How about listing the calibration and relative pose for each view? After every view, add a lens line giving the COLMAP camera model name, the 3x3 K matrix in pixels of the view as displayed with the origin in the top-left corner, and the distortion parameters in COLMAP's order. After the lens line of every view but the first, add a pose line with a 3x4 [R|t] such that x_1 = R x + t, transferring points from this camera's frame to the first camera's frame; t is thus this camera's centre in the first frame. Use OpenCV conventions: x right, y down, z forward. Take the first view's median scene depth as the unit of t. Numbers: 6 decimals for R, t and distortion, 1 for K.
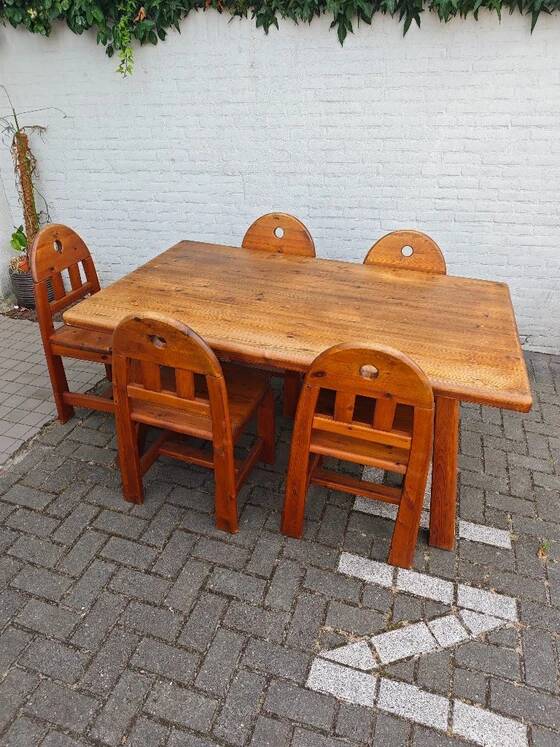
lens RADIAL K [[517.9, 0, 280.3], [0, 517.9, 372.6], [0, 0, 1]] dist [-0.014117, -0.008040]
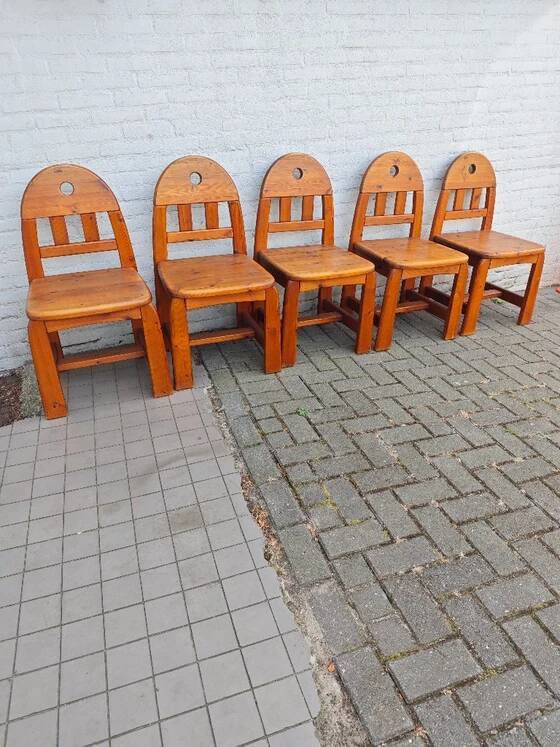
lens RADIAL K [[517.9, 0, 277.7], [0, 517.9, 374.5], [0, 0, 1]] dist [-0.014117, -0.008040]
pose [[0.808173, -0.294795, 0.509855, -0.851299], [0.310962, 0.948790, 0.055678, -0.154178], [-0.500159, 0.113548, 0.858457, 0.587059]]
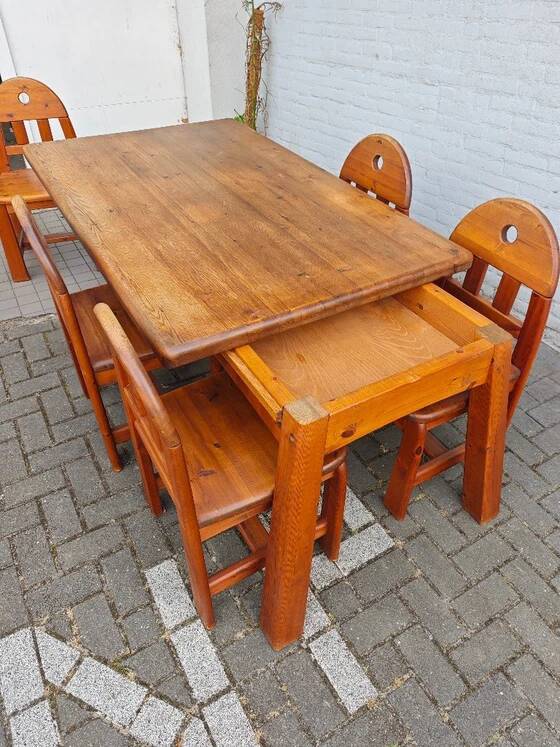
lens RADIAL K [[517.9, 0, 283.0], [0, 517.9, 376.4], [0, 0, 1]] dist [-0.014117, -0.008040]
pose [[0.741226, 0.427084, -0.517864, 0.523998], [-0.349705, 0.904212, 0.245169, -0.166356], [0.572966, -0.000626, 0.819579, 0.410149]]
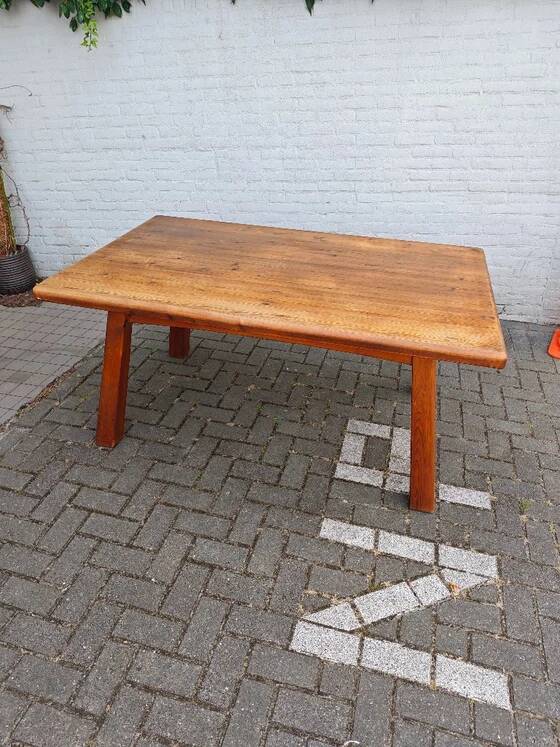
lens RADIAL K [[517.9, 0, 280.0], [0, 517.9, 371.4], [0, 0, 1]] dist [-0.014117, -0.008040]
pose [[0.999083, -0.034378, 0.025518, 0.017572], [0.033812, 0.999180, 0.022285, 0.034756], [-0.026264, -0.021402, 0.999426, 0.005301]]
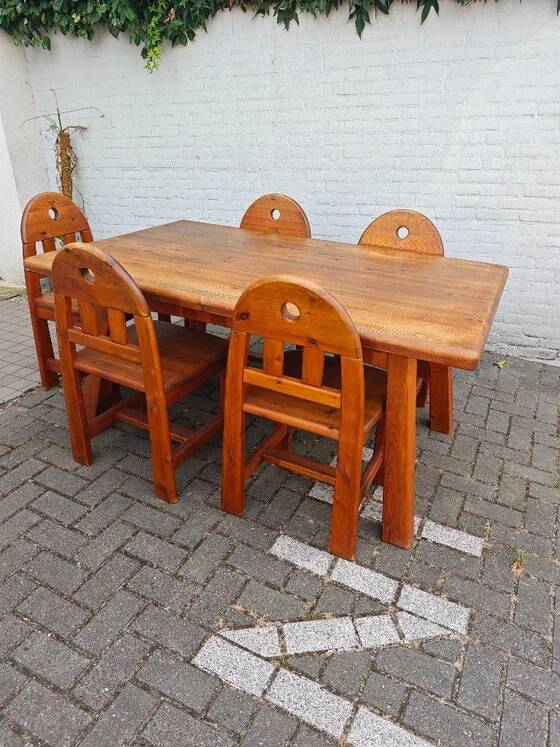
lens RADIAL K [[517.9, 0, 278.4], [0, 517.9, 372.9], [0, 0, 1]] dist [-0.014117, -0.008040]
pose [[0.986604, 0.072364, -0.146206, 0.215262], [-0.084394, 0.993389, -0.077819, 0.131357], [0.139608, 0.089116, 0.986189, 0.083295]]
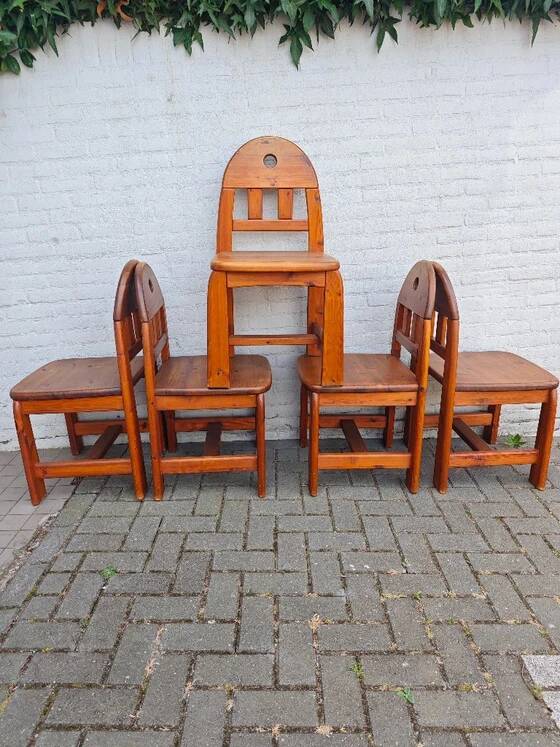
lens RADIAL K [[517.9, 0, 277.3], [0, 517.9, 375.4], [0, 0, 1]] dist [-0.014117, -0.008040]
pose [[0.955272, -0.128707, 0.266252, -0.220443], [0.183849, 0.963664, -0.193781, -0.100019], [-0.231636, 0.234064, 0.944224, 0.568121]]
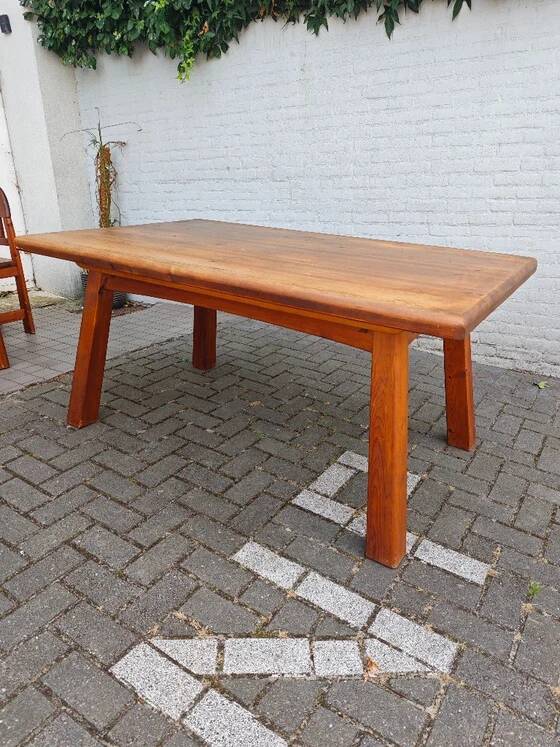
lens RADIAL K [[517.9, 0, 282.0], [0, 517.9, 373.5], [0, 0, 1]] dist [-0.014117, -0.008040]
pose [[0.960199, 0.100163, -0.260739, 0.330049], [-0.141512, 0.979268, -0.144946, 0.194813], [0.240815, 0.176074, 0.954466, 0.204273]]
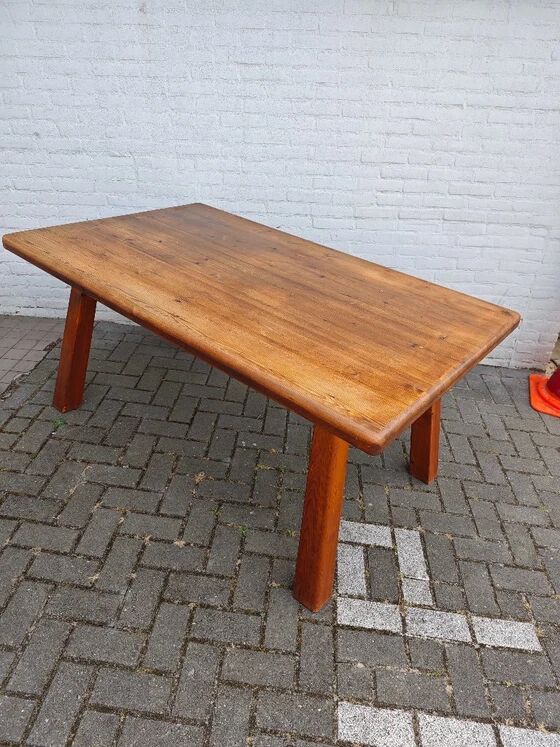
lens RADIAL K [[517.9, 0, 275.7], [0, 517.9, 372.6], [0, 0, 1]] dist [-0.014117, -0.008040]
pose [[0.975975, -0.058403, 0.209911, -0.077454], [0.054567, 0.998221, 0.024027, -0.112133], [-0.210941, -0.011995, 0.977425, 0.329323]]
